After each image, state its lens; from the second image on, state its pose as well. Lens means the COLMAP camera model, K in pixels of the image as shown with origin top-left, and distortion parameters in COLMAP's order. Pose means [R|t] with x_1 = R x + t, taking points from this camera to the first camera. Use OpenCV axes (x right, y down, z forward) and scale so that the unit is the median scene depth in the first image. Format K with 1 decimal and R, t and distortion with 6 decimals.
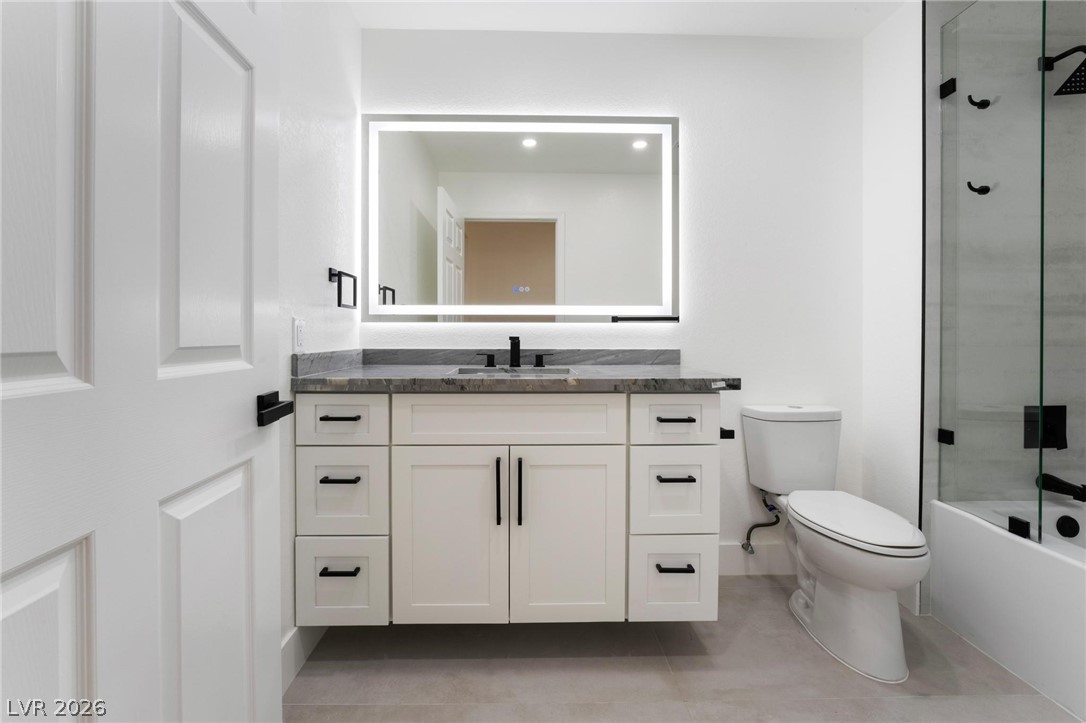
lens RADIAL K [[449.6, 0, 535.7], [0, 449.6, 335.8], [0, 0, 1]] dist [-0.016564, 0.002021]
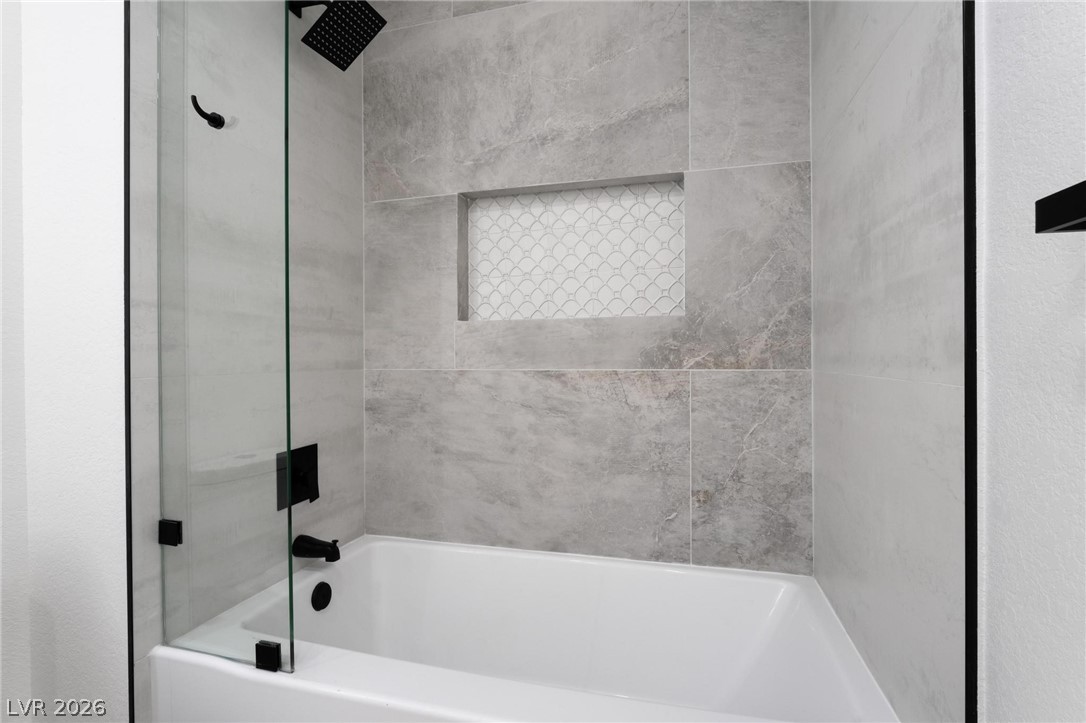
lens RADIAL K [[555.9, 0, 548.6], [0, 555.9, 358.4], [0, 0, 1]] dist [-0.004125, -0.000826]
pose [[0.295588, -0.010194, 0.955261, 0.373832], [0.010278, 0.999919, 0.007490, -0.002026], [-0.955260, 0.007604, 0.295669, 0.304236]]
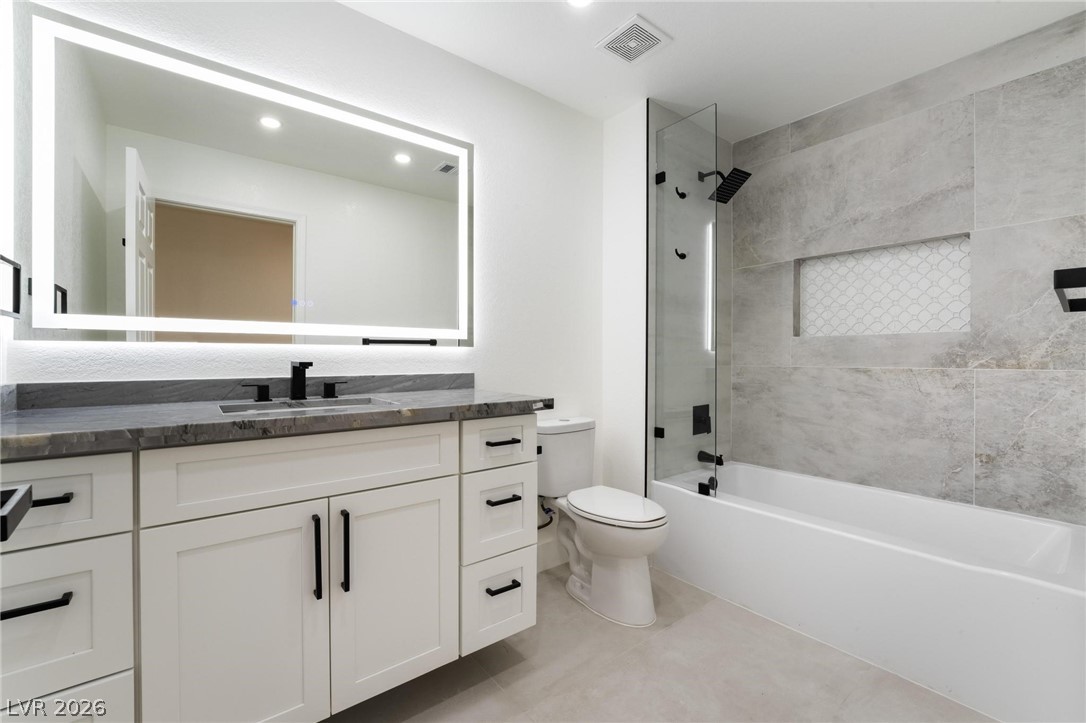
lens RADIAL K [[451.3, 0, 550.7], [0, 451.3, 358.4], [0, 0, 1]] dist [-0.018912, 0.002426]
pose [[0.800155, -0.003223, 0.599785, -0.172952], [0.003243, 0.999994, 0.001048, -0.003816], [-0.599784, 0.001107, 0.800161, 0.089877]]
